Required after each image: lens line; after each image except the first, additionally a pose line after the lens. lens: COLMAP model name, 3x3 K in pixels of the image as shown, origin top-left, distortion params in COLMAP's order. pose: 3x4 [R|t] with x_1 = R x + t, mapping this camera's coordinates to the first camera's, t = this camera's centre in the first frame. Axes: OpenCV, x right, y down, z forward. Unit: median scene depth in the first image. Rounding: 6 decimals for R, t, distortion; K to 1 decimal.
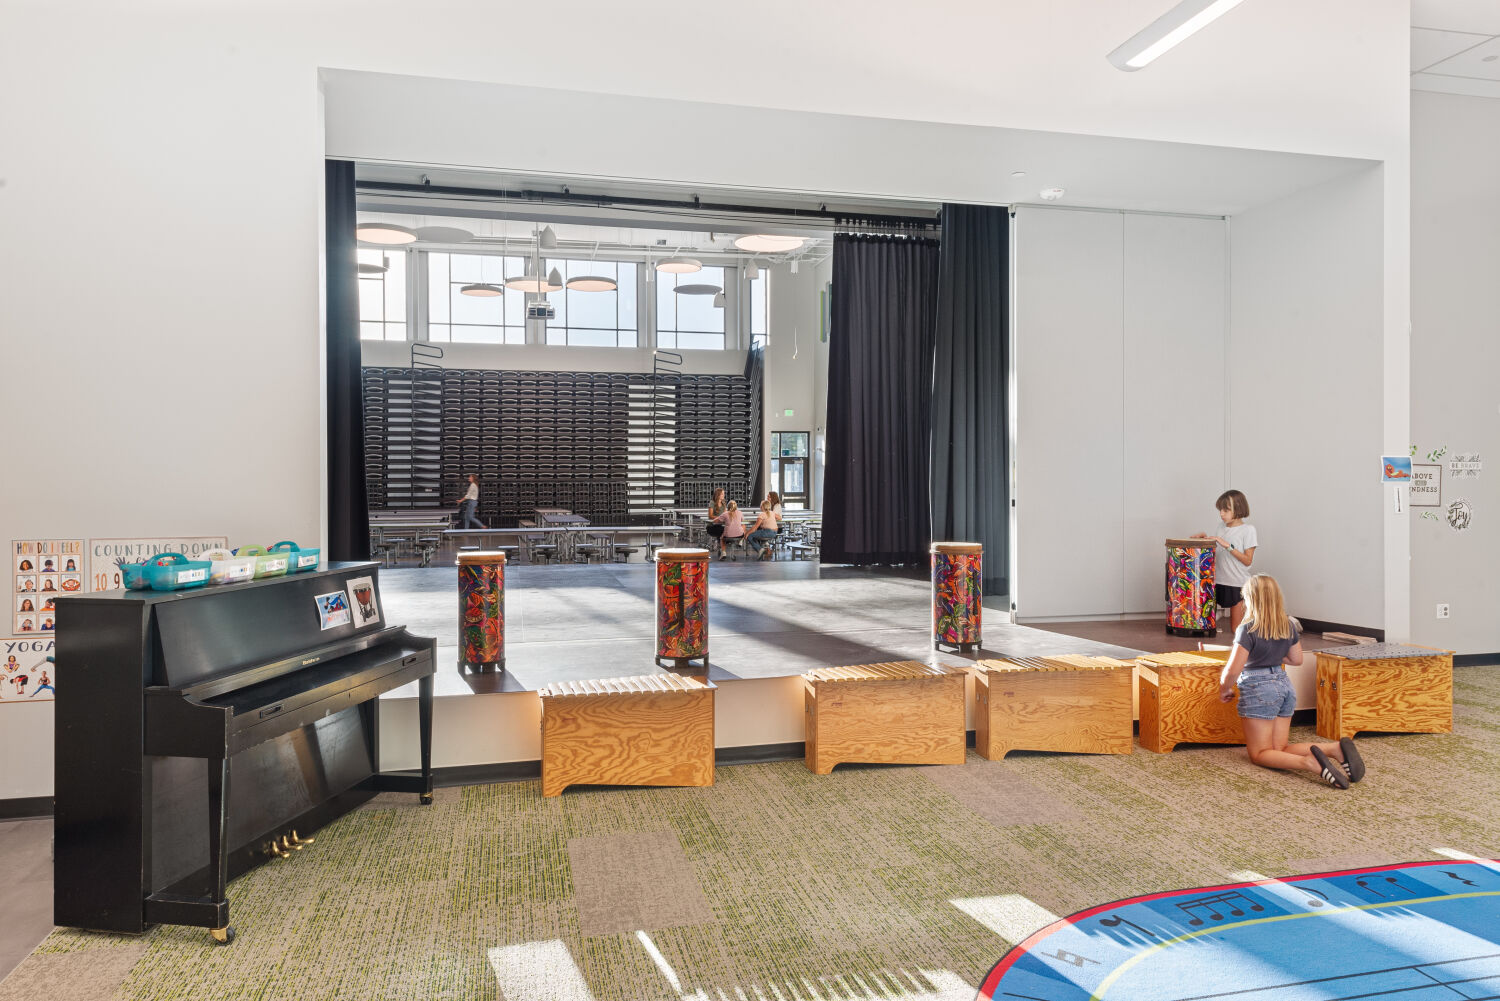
lens RADIAL K [[1011.8, 0, 752.1], [0, 1011.8, 495.9], [0, 0, 1]] dist [0.011971, 0.001302]
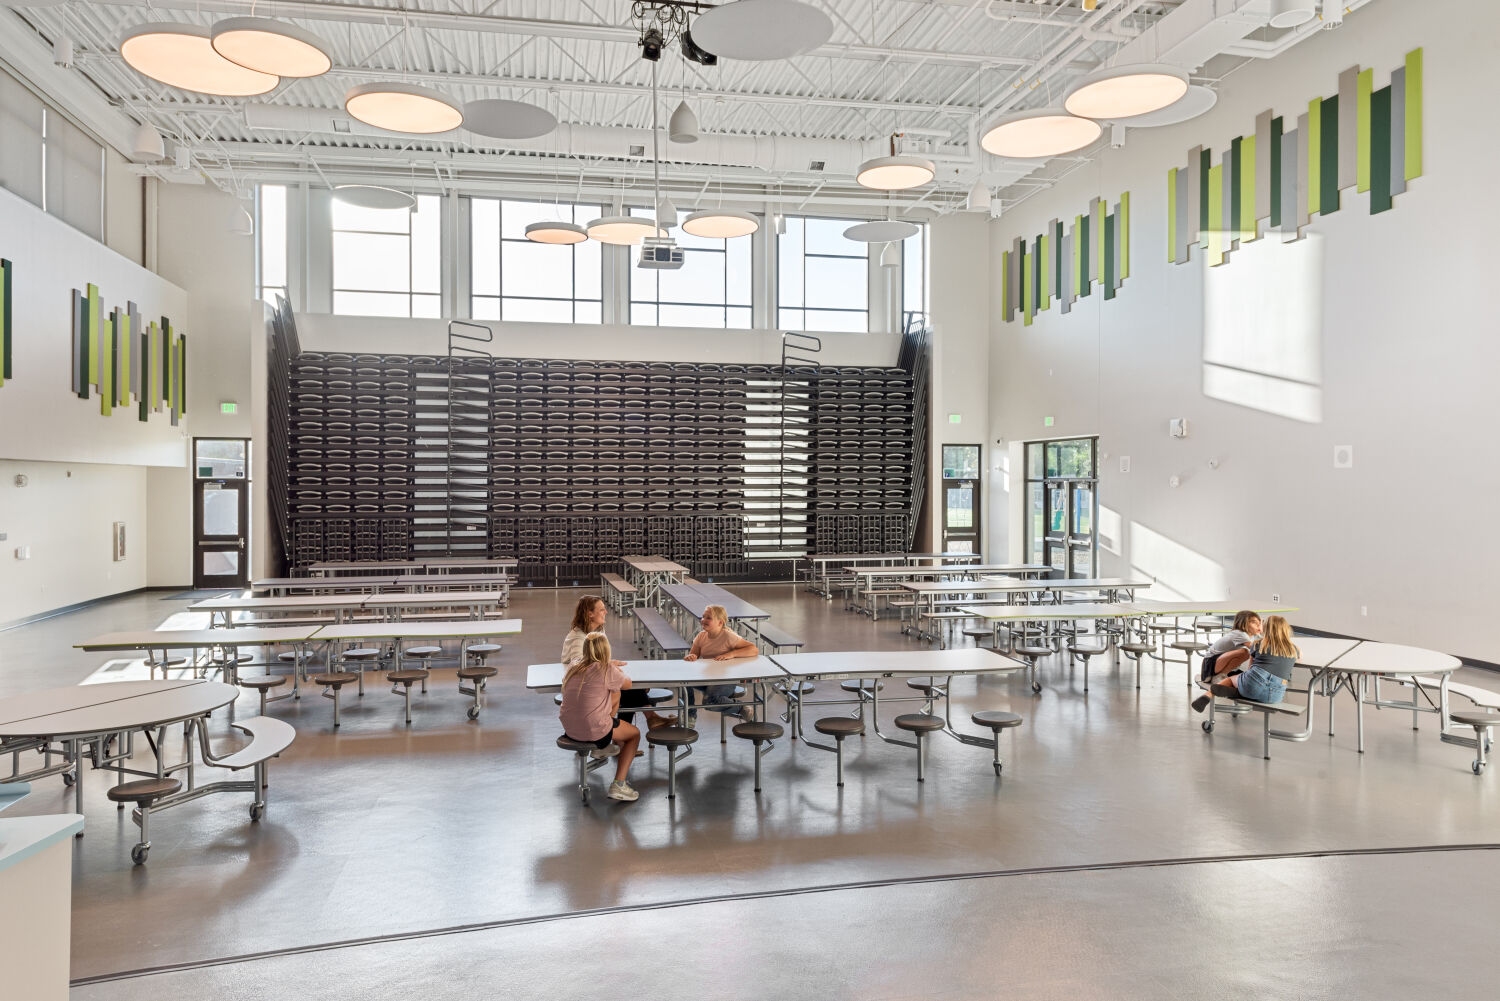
lens RADIAL K [[1011.8, 0, 746.8], [0, 1011.8, 497.8], [0, 0, 1]] dist [0.011971, 0.001302]
pose [[0.999609, 0.003318, -0.027773, -0.101582], [-0.003387, 0.999991, -0.002437, -0.024370], [0.027765, 0.002530, 0.999611, 0.281082]]
